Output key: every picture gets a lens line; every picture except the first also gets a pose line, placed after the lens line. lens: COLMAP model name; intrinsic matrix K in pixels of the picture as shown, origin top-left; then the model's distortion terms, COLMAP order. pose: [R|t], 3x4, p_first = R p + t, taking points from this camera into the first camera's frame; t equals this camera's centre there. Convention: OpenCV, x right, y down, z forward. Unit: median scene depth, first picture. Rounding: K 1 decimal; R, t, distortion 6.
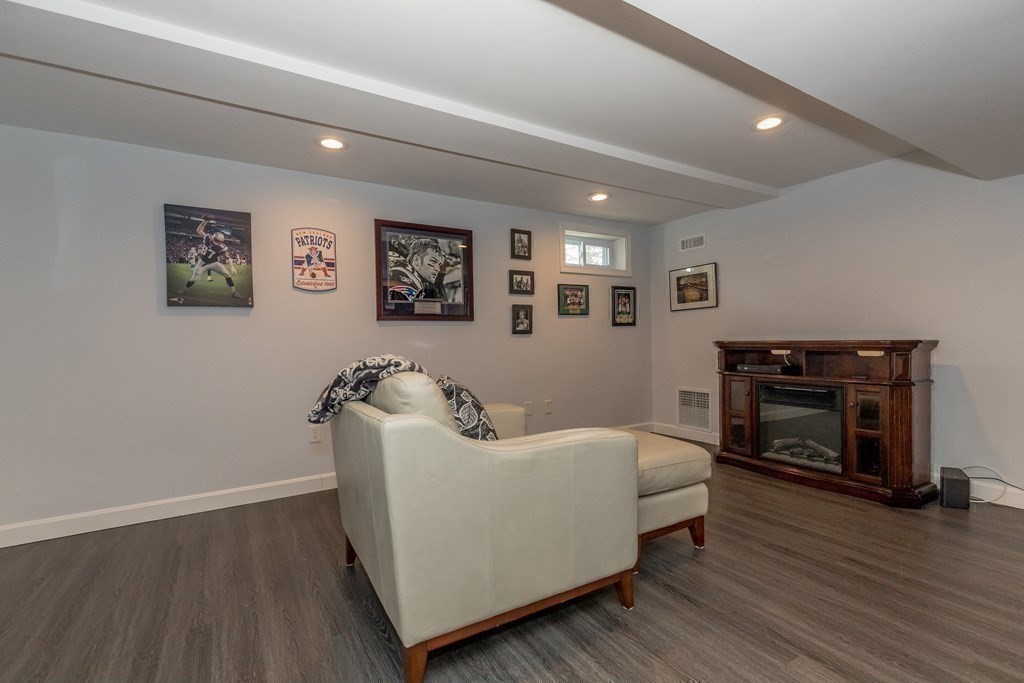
lens RADIAL K [[468.6, 0, 512.0], [0, 468.6, 341.5], [0, 0, 1]] dist [-0.010227, -0.000331]
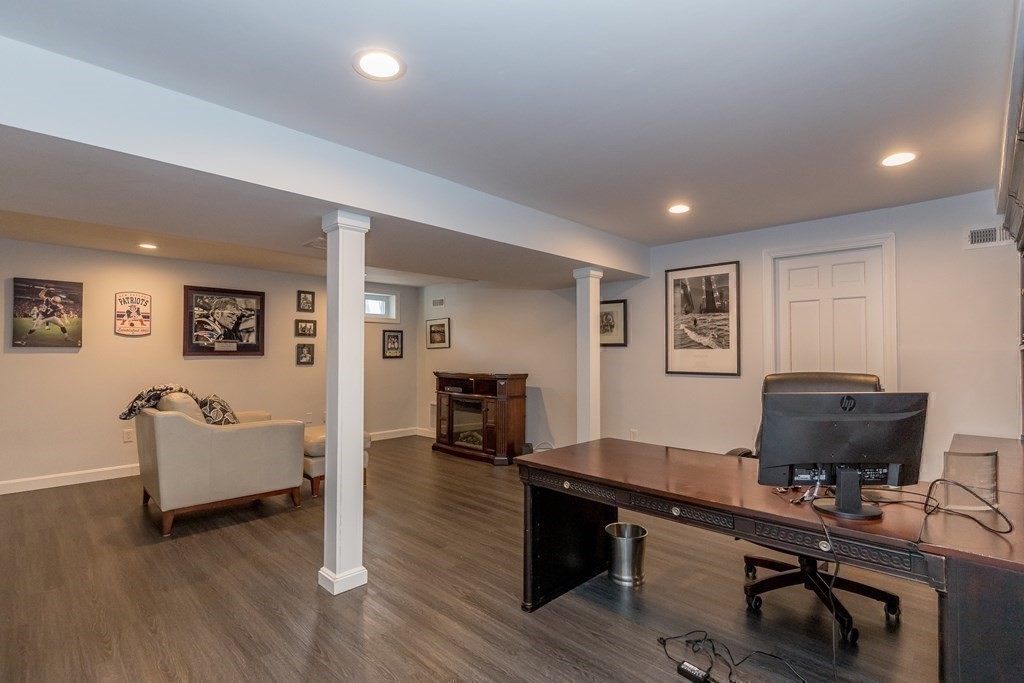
lens RADIAL K [[468.6, 0, 512.0], [0, 468.6, 341.5], [0, 0, 1]] dist [-0.010227, -0.000331]
pose [[0.964046, 0.025097, 0.264546, 0.296299], [-0.014984, 0.999080, -0.040179, -0.045120], [-0.265311, 0.034770, 0.963536, -0.626658]]
